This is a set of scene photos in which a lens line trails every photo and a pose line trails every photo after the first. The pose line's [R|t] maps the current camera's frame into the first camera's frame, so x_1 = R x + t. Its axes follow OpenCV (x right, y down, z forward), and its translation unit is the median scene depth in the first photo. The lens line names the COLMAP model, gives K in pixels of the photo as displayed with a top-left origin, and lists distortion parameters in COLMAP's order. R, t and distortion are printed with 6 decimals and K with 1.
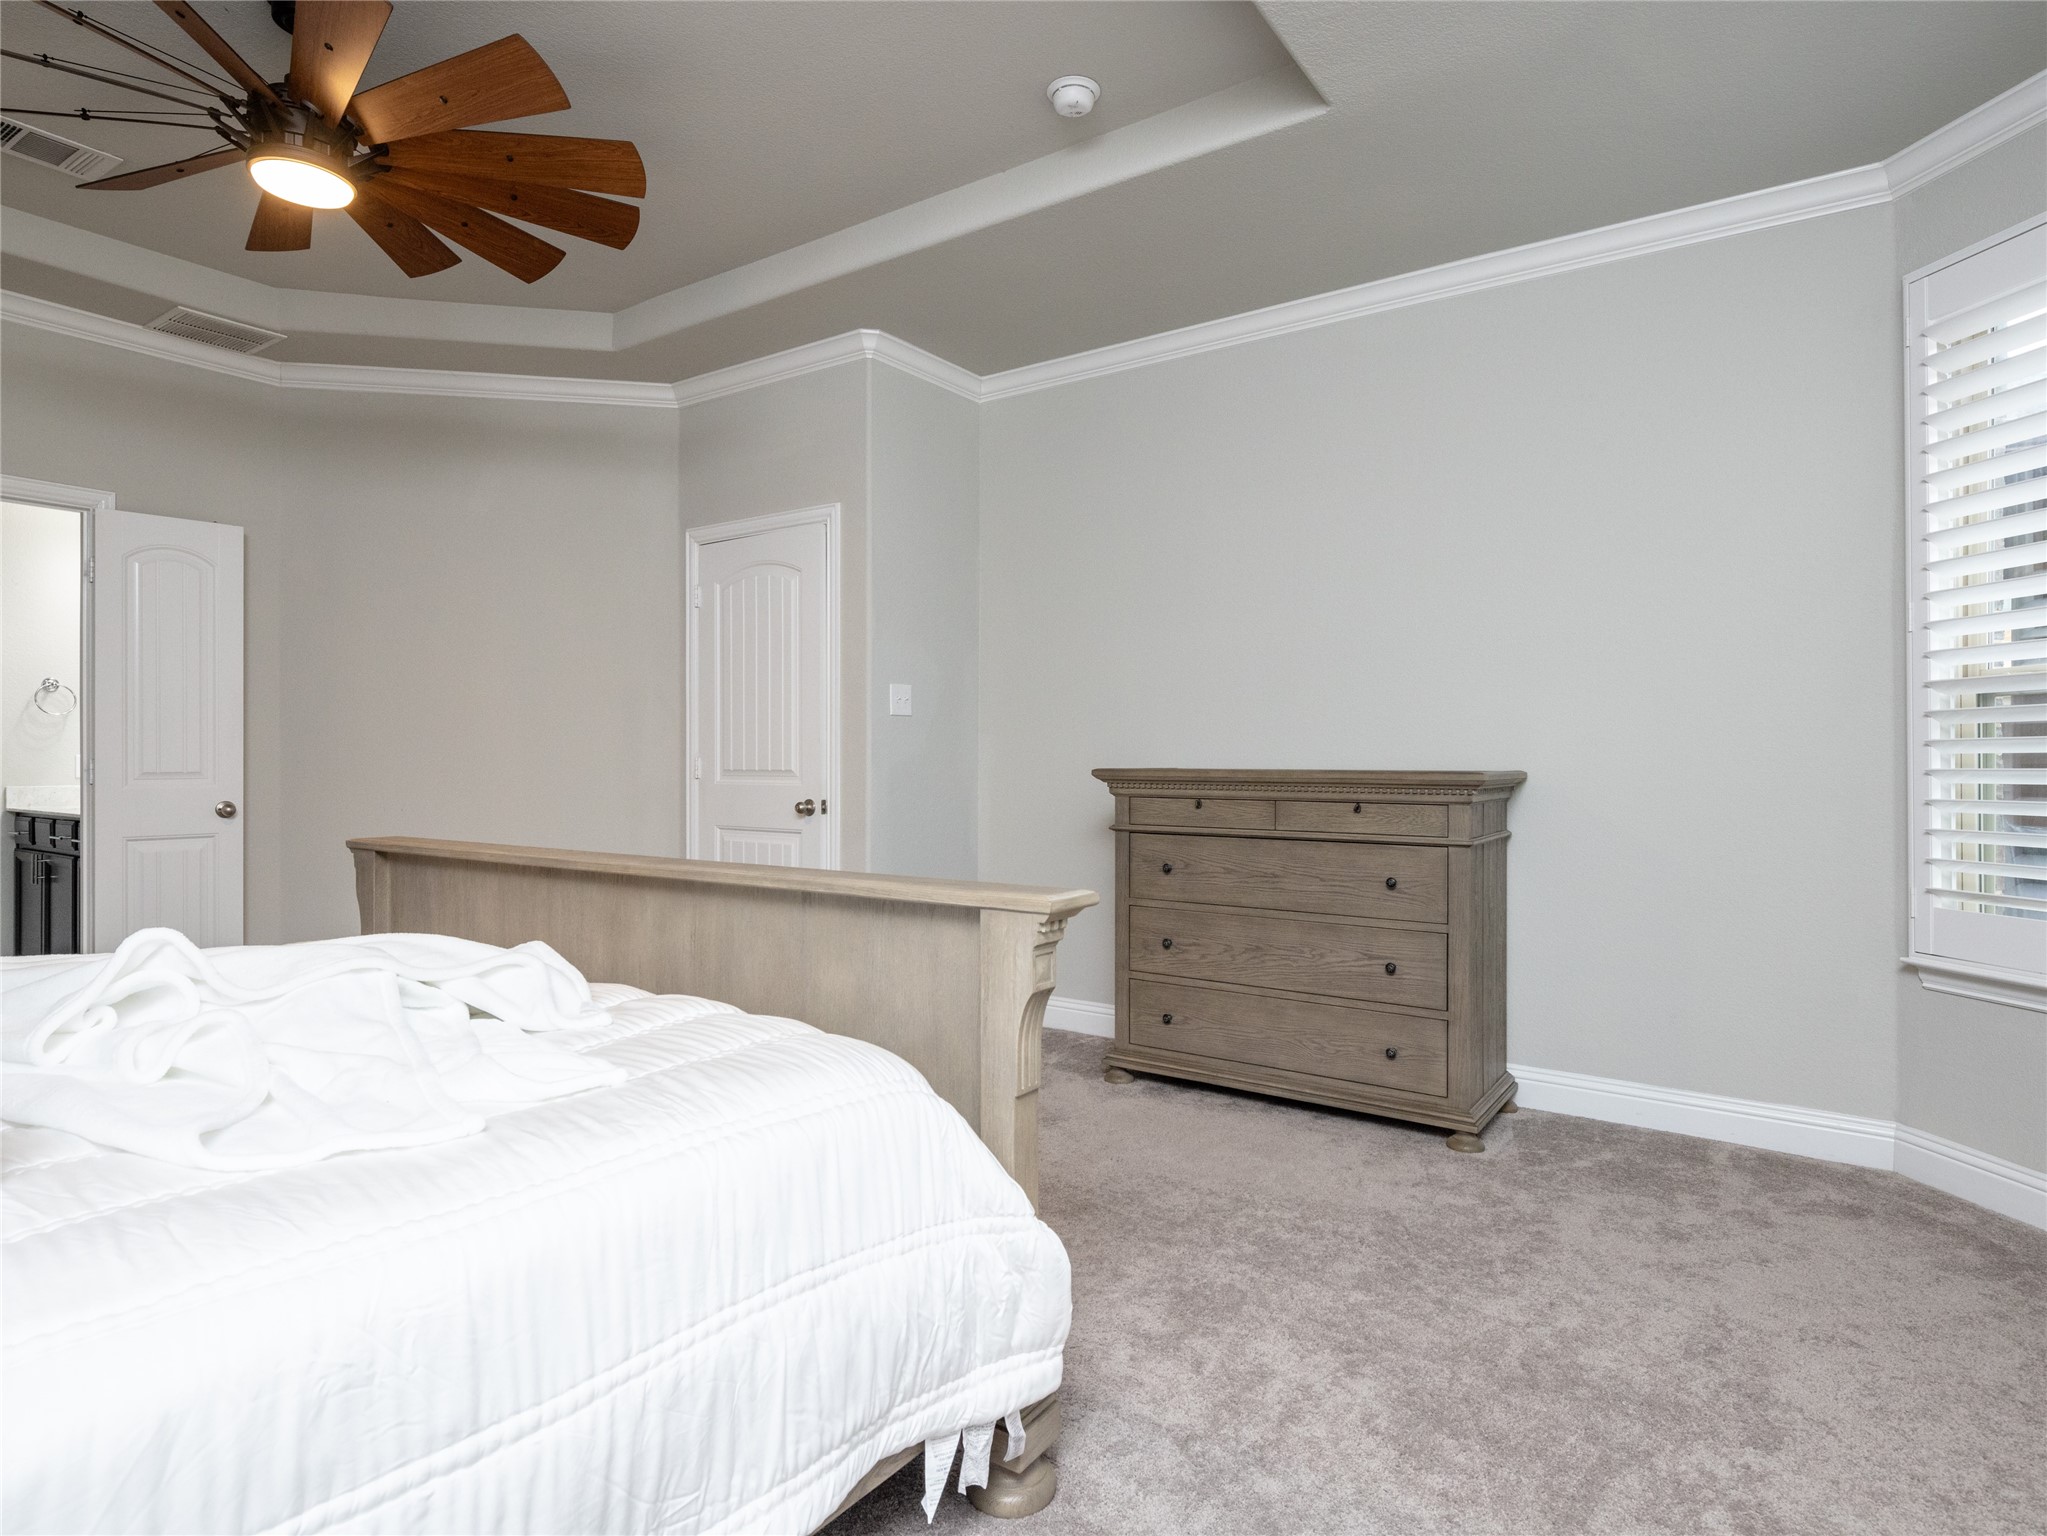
lens RADIAL K [[1130.5, 0, 1014.6], [0, 1130.5, 762.7], [0, 0, 1]] dist [-0.001388, -0.001536]
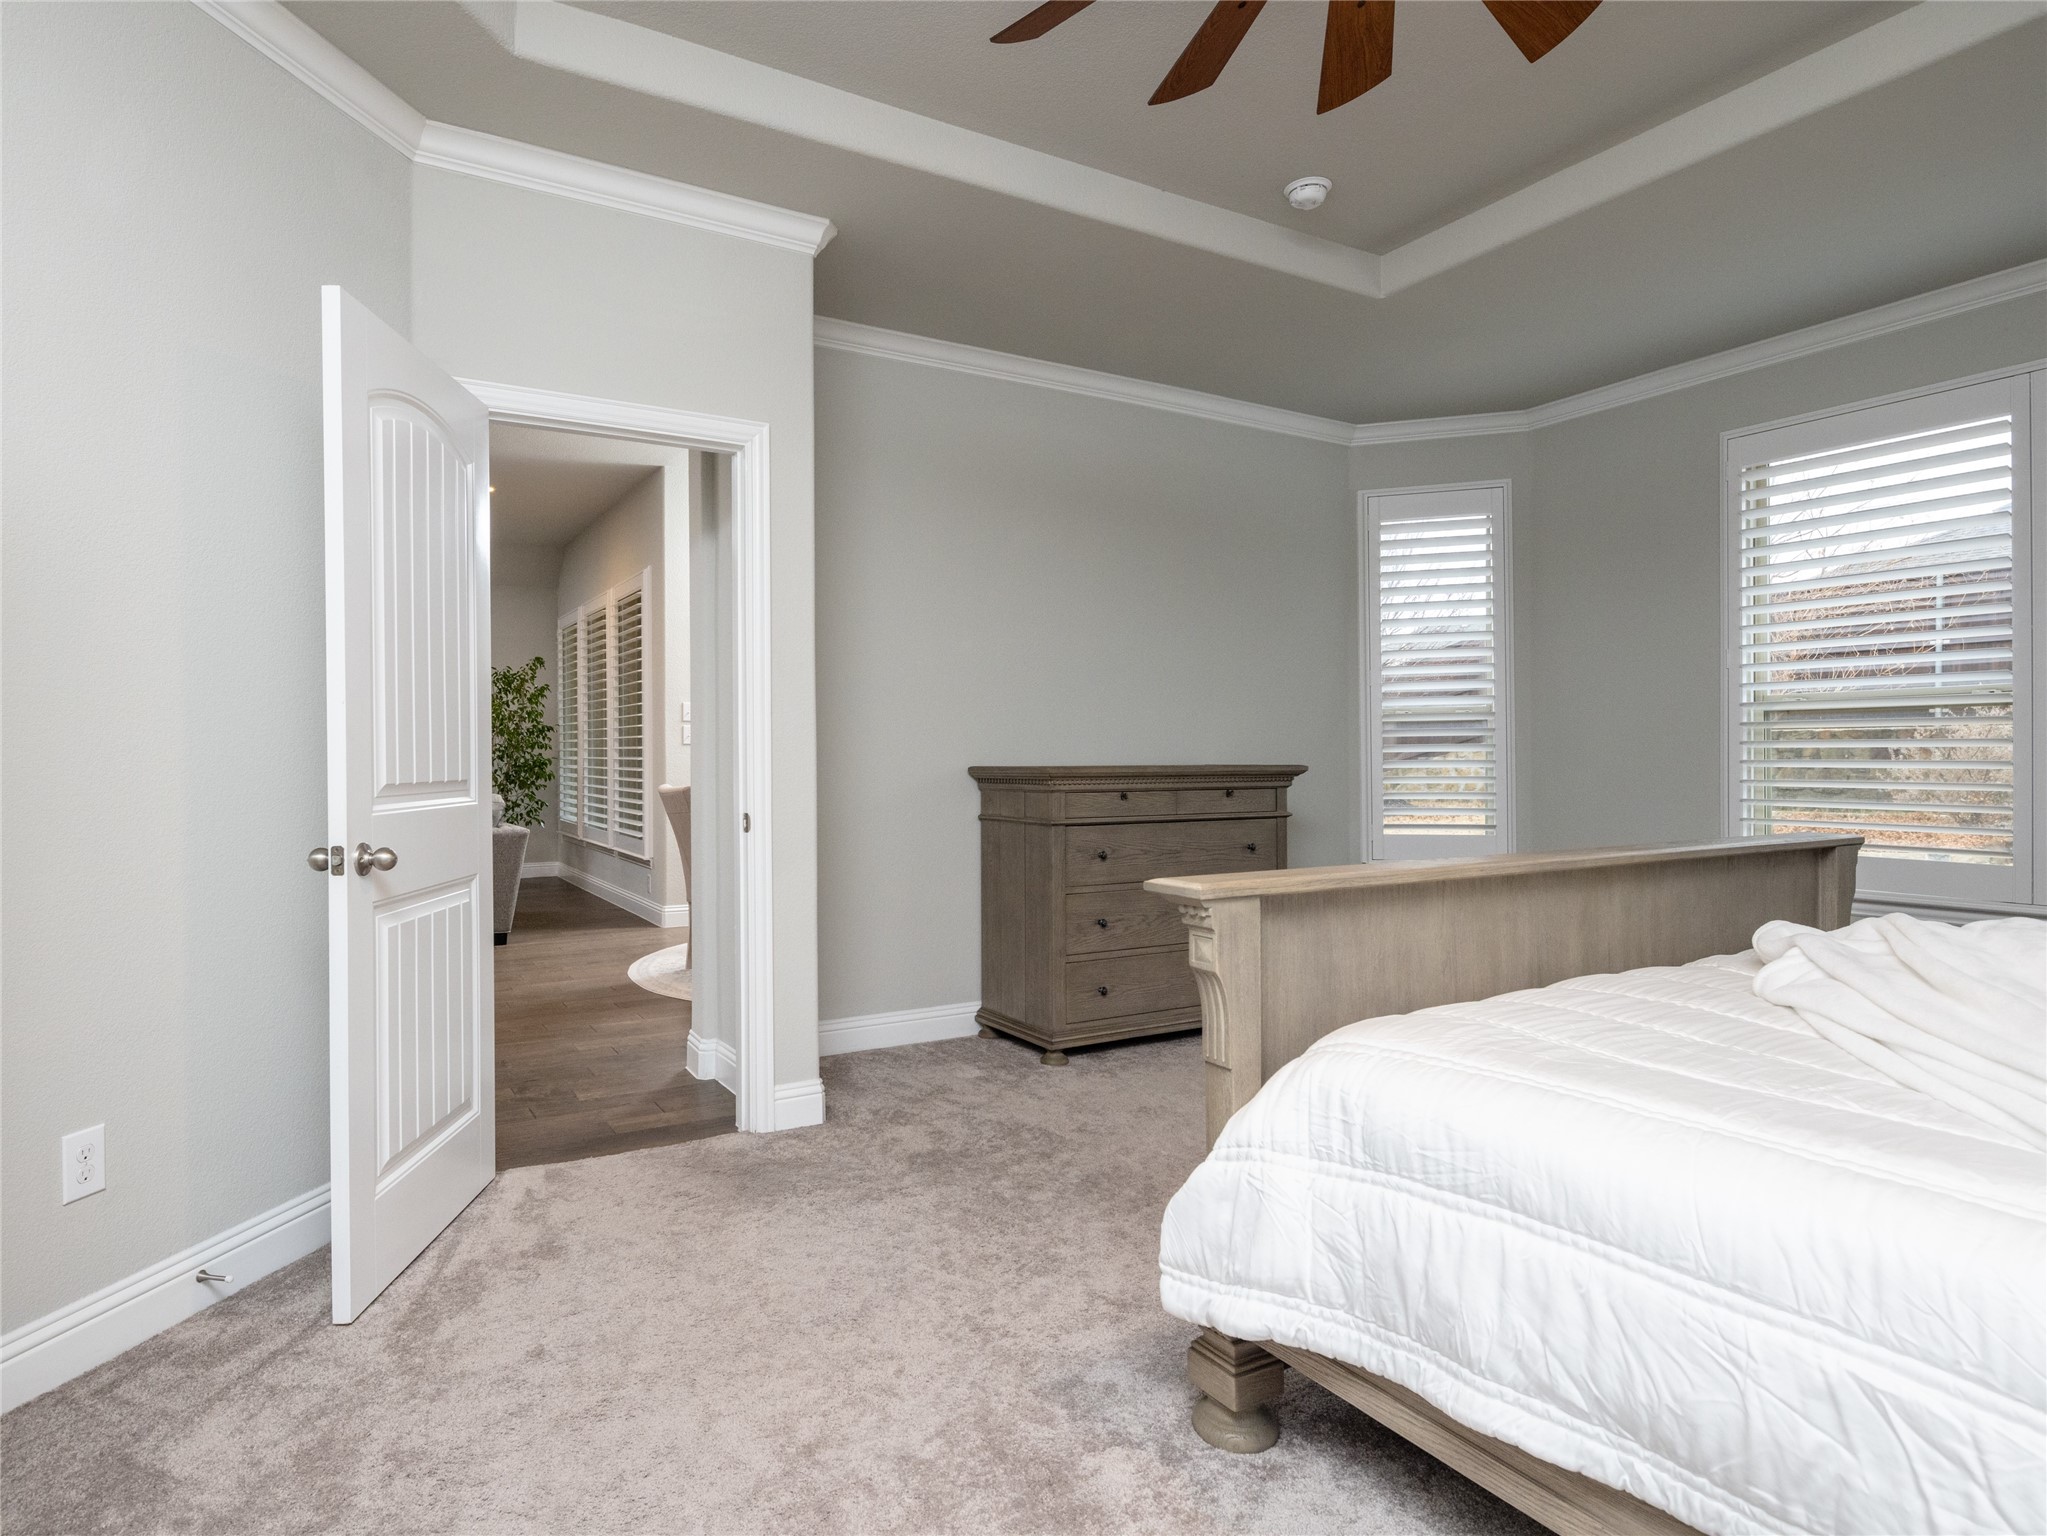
lens RADIAL K [[1130.5, 0, 1014.6], [0, 1130.5, 762.7], [0, 0, 1]] dist [-0.001388, -0.001536]
pose [[0.446329, -0.011717, 0.894792, -0.899512], [0.005536, 0.999931, 0.010332, -0.009023], [-0.894852, 0.000342, 0.446364, 0.589953]]
